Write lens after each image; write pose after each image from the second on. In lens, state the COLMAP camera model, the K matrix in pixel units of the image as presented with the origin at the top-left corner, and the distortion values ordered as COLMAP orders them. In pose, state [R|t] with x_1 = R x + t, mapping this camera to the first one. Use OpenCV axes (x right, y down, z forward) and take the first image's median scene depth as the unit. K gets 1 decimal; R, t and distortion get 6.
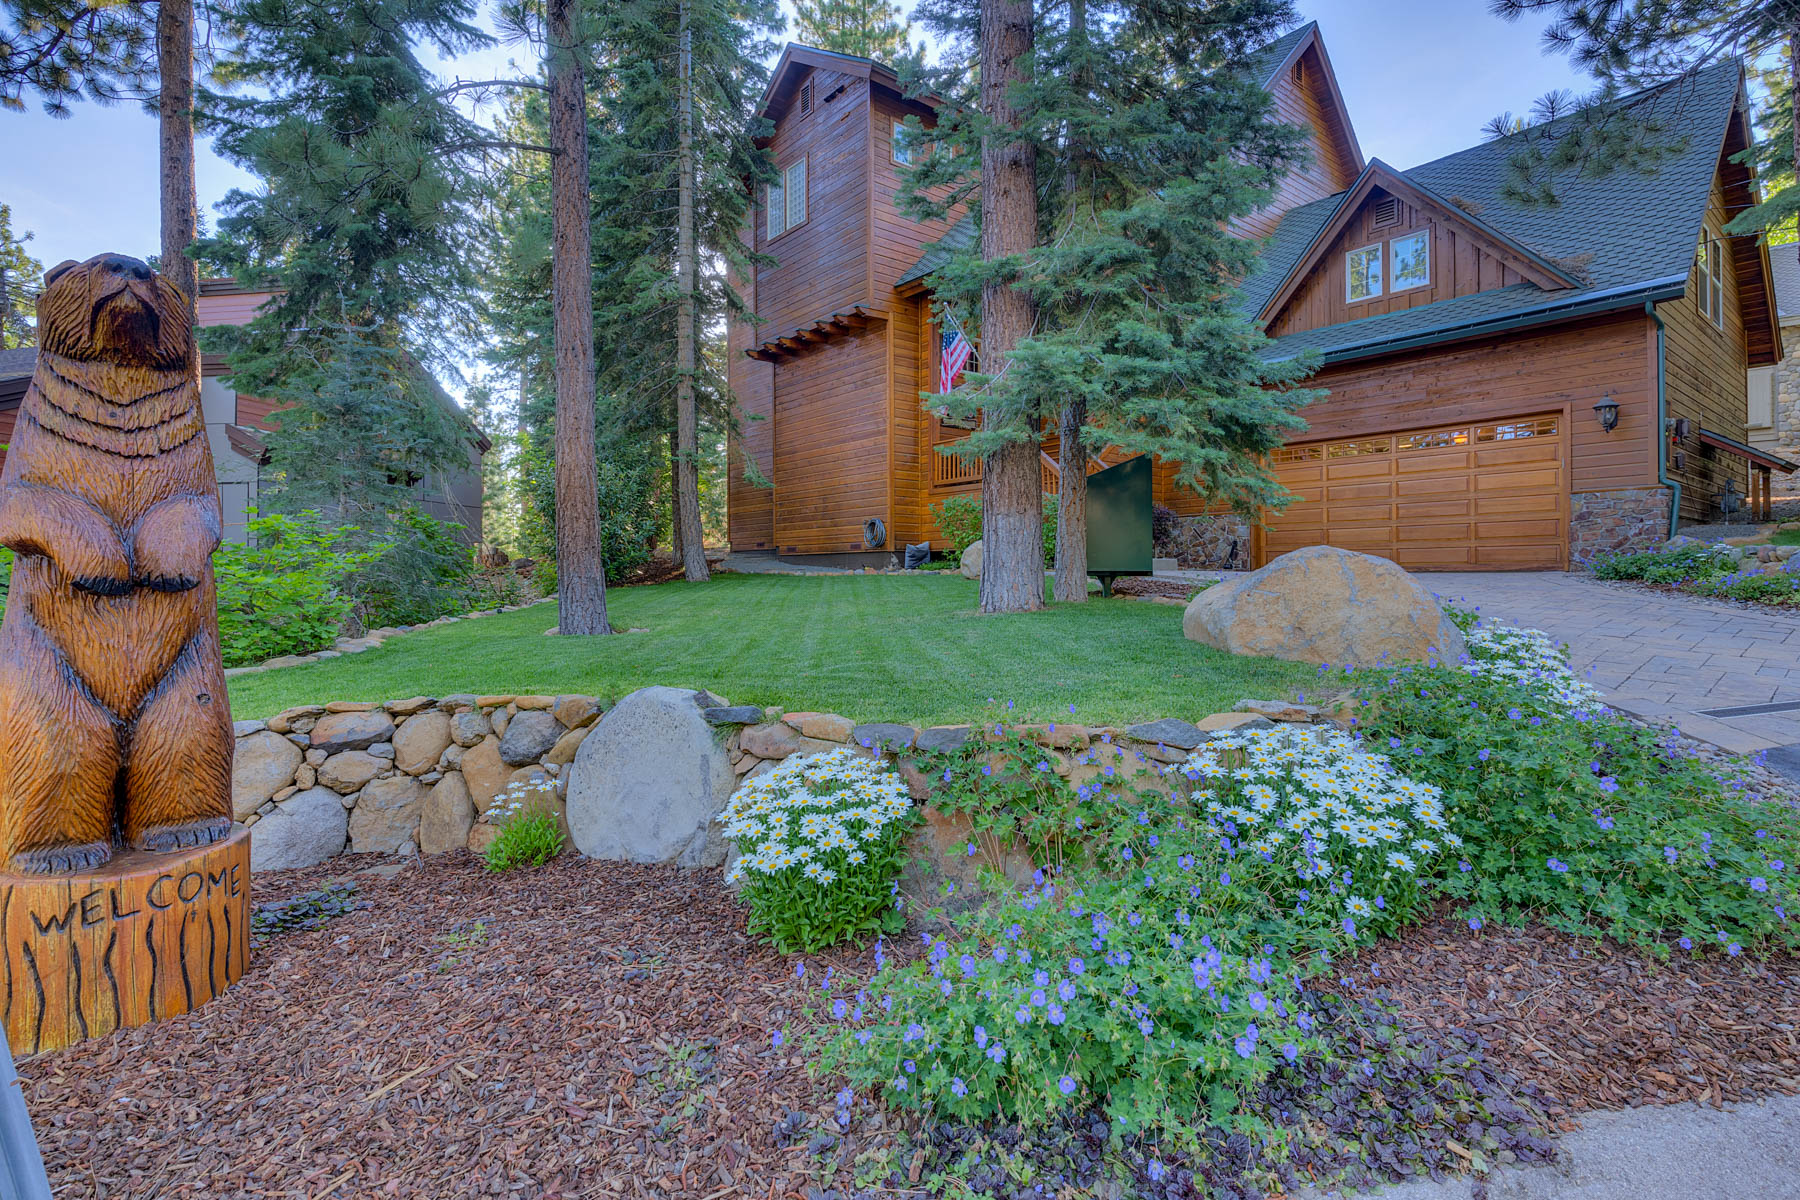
lens RADIAL K [[867.5, 0, 896.4], [0, 867.5, 583.9], [0, 0, 1]] dist [-0.004688, -0.000671]
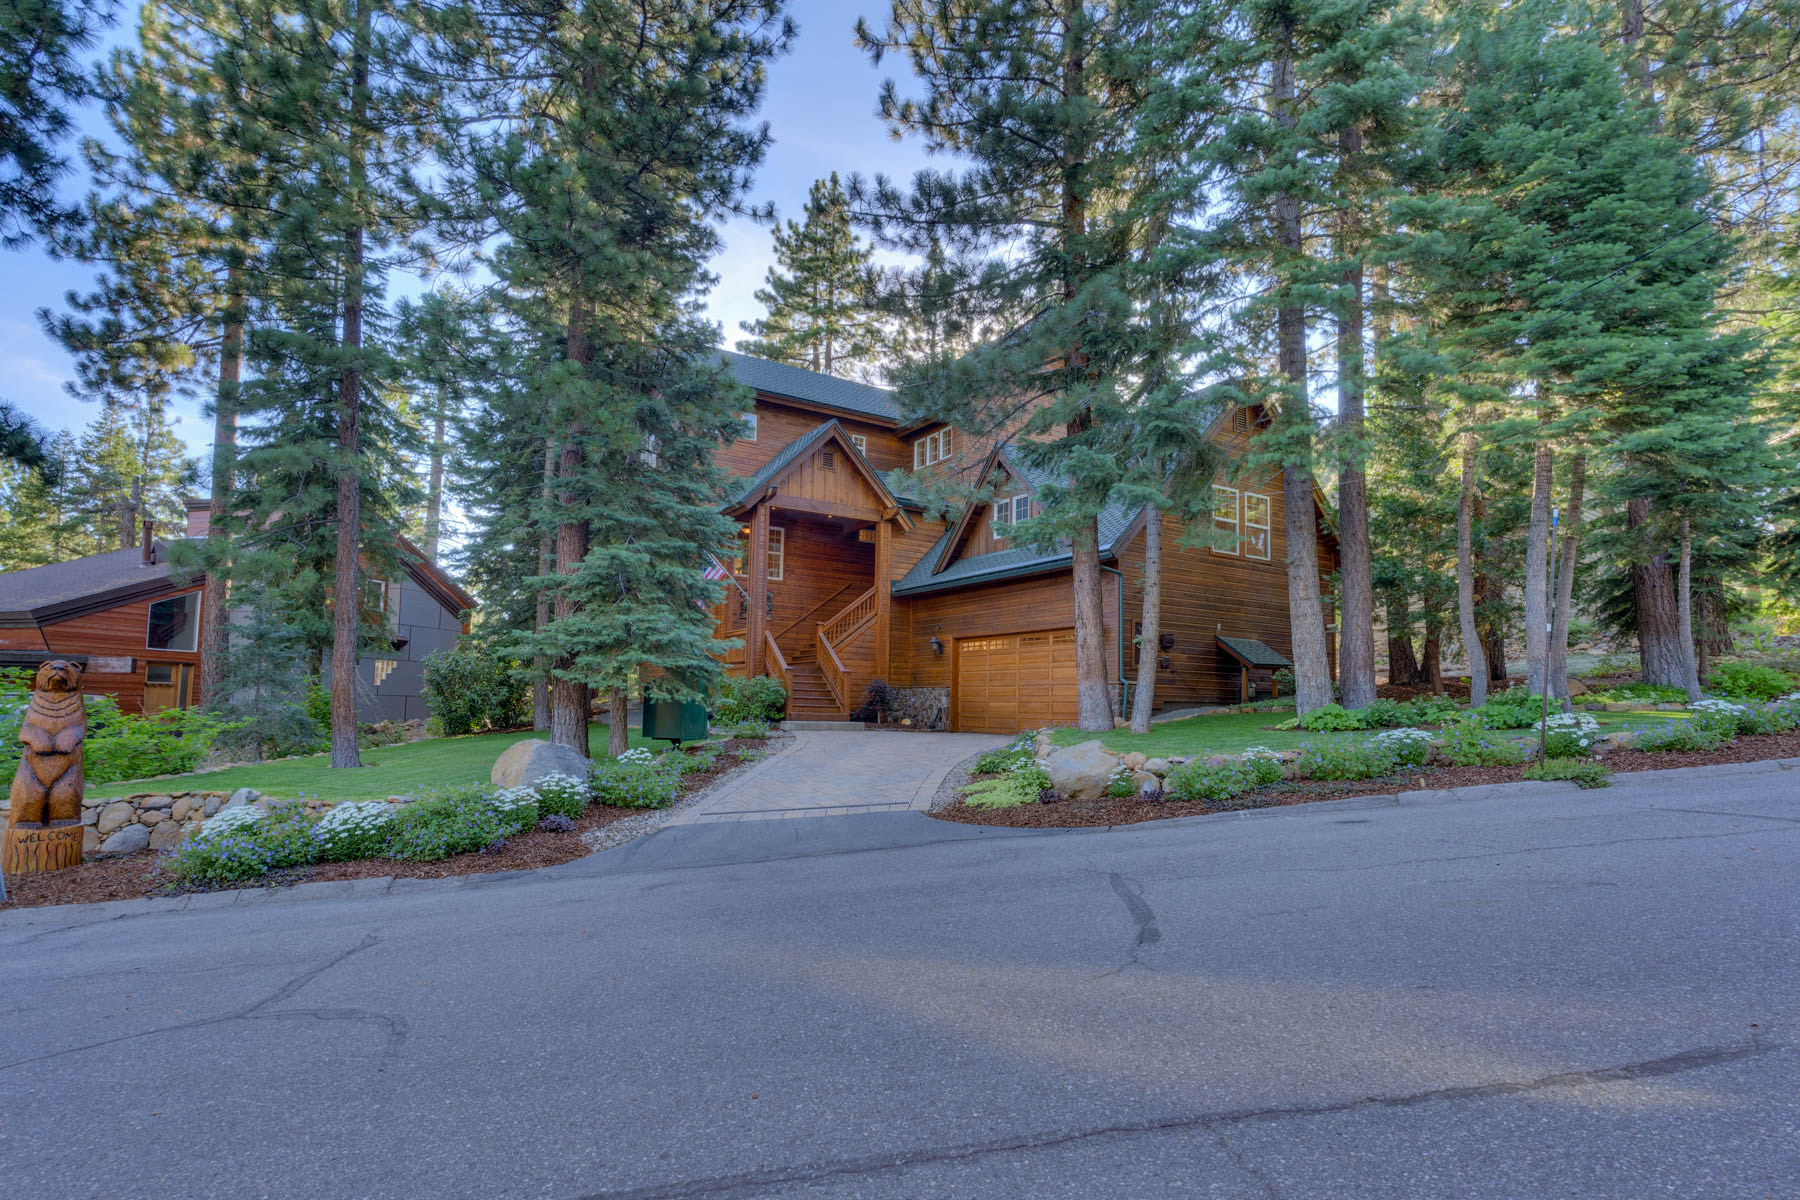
lens RADIAL K [[883.3, 0, 899.3], [0, 883.3, 666.3], [0, 0, 1]] dist [0.001042, 0.000379]
pose [[0.994531, 0.011402, -0.103813, 1.992414], [-0.017747, 0.998016, -0.060408, -0.130939], [0.102919, 0.061921, 0.992761, -1.543666]]
